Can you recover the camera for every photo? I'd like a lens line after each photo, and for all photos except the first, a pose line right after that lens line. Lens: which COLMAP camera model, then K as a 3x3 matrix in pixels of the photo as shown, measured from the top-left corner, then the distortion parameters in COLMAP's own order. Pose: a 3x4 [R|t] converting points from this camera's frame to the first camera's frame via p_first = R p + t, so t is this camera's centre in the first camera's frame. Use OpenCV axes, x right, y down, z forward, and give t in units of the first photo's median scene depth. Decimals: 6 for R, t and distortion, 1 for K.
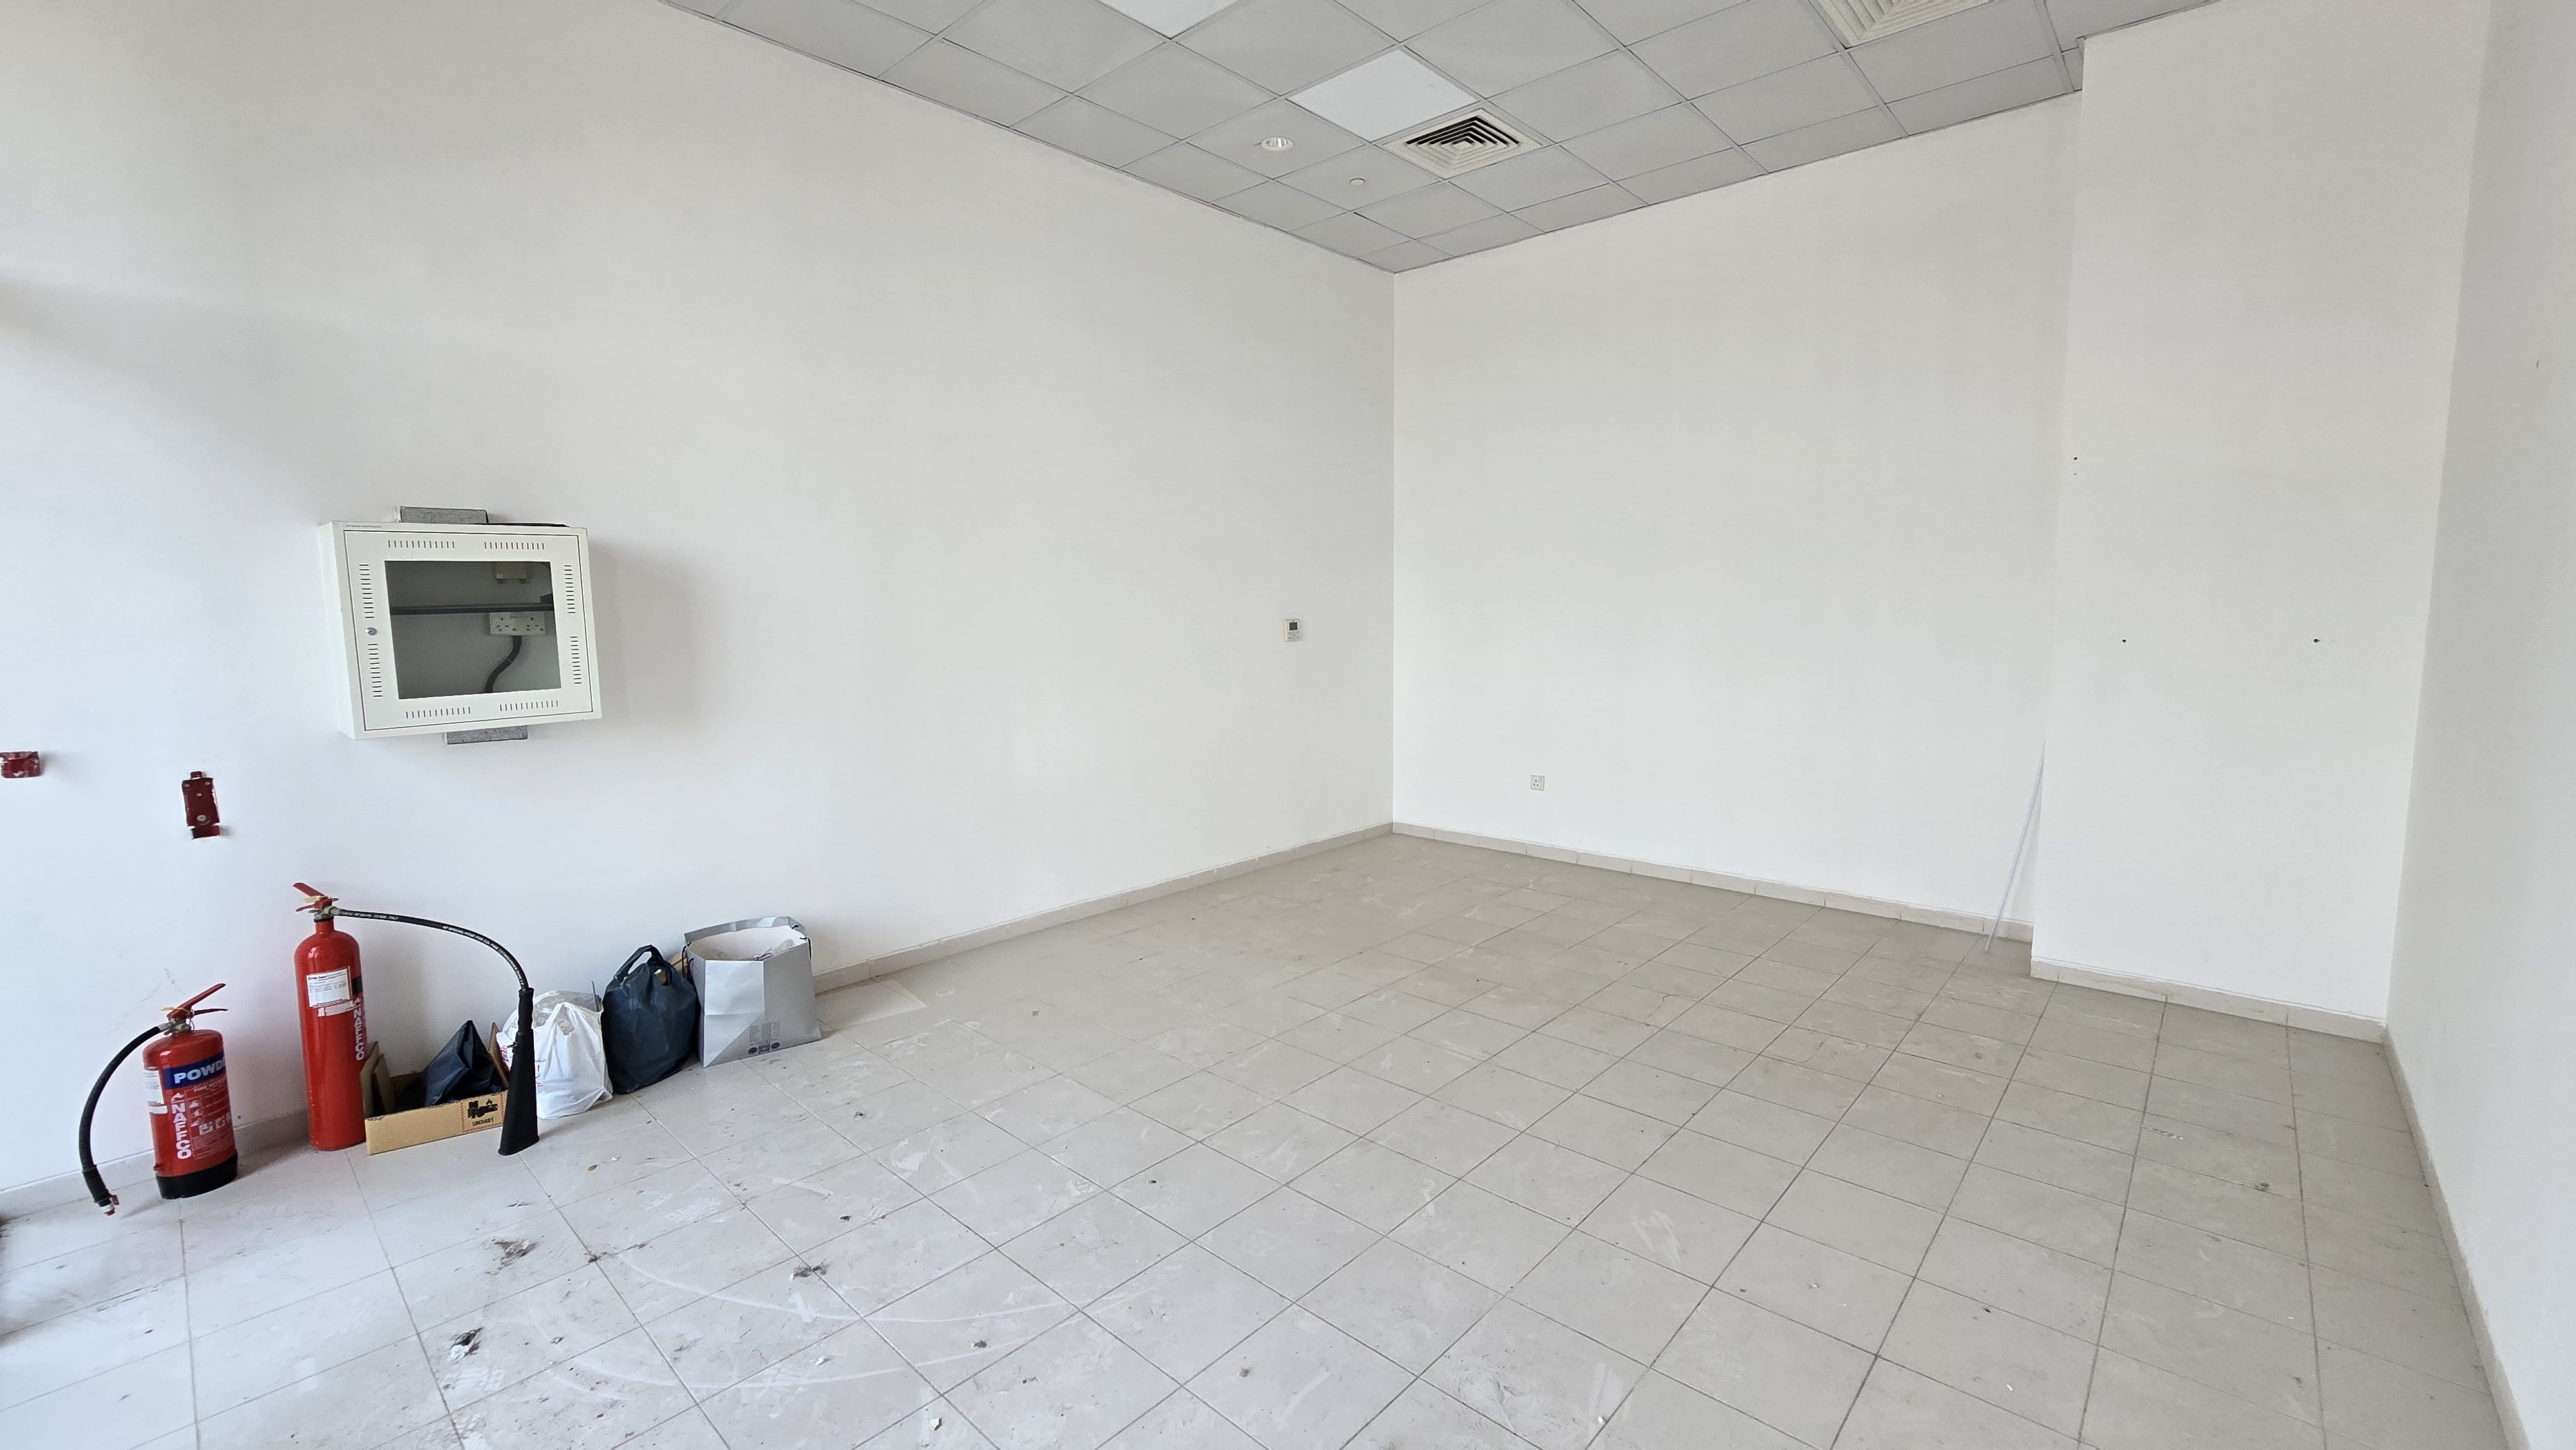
lens RADIAL K [[1050.9, 0, 1277.2], [0, 1050.9, 712.0], [0, 0, 1]] dist [-0.002403, -0.001443]
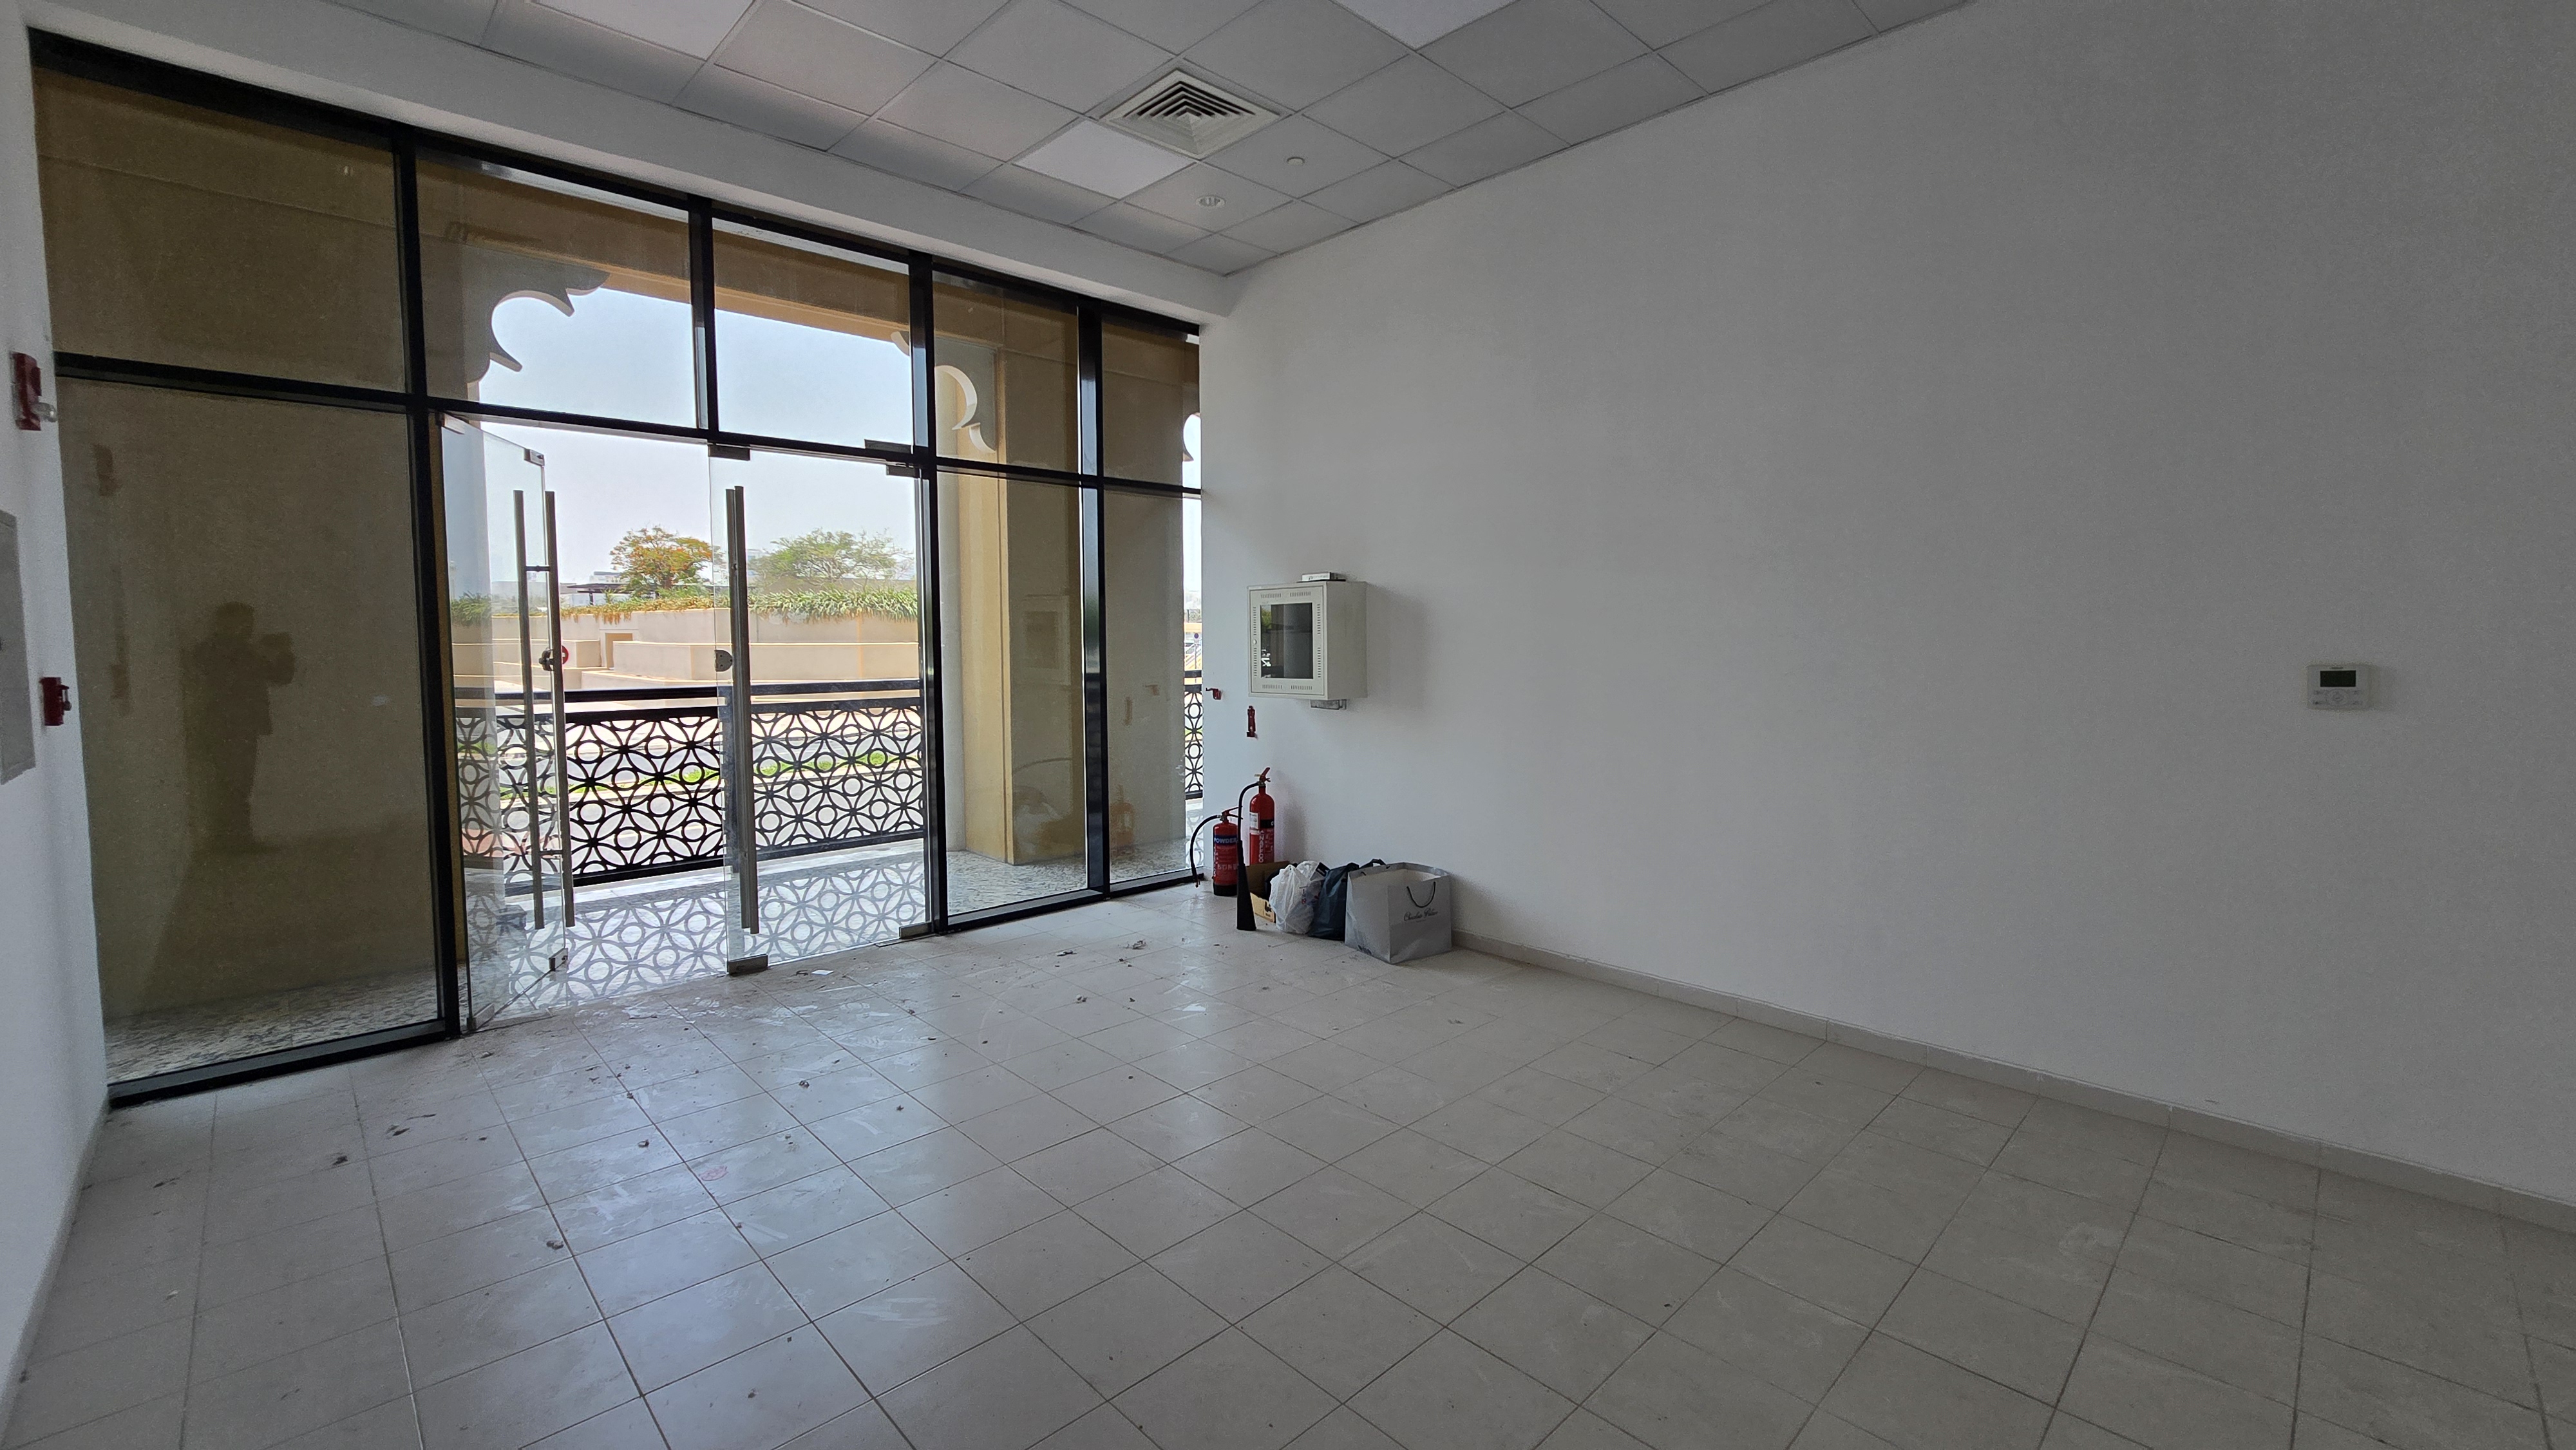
lens RADIAL K [[1050.9, 0, 1296.5], [0, 1050.9, 714.2], [0, 0, 1]] dist [-0.002403, -0.001443]
pose [[-0.053116, 0.086148, -0.994865, 0.813102], [-0.101975, 0.990596, 0.091223, -0.097288], [0.993368, 0.106297, -0.043831, 0.882208]]
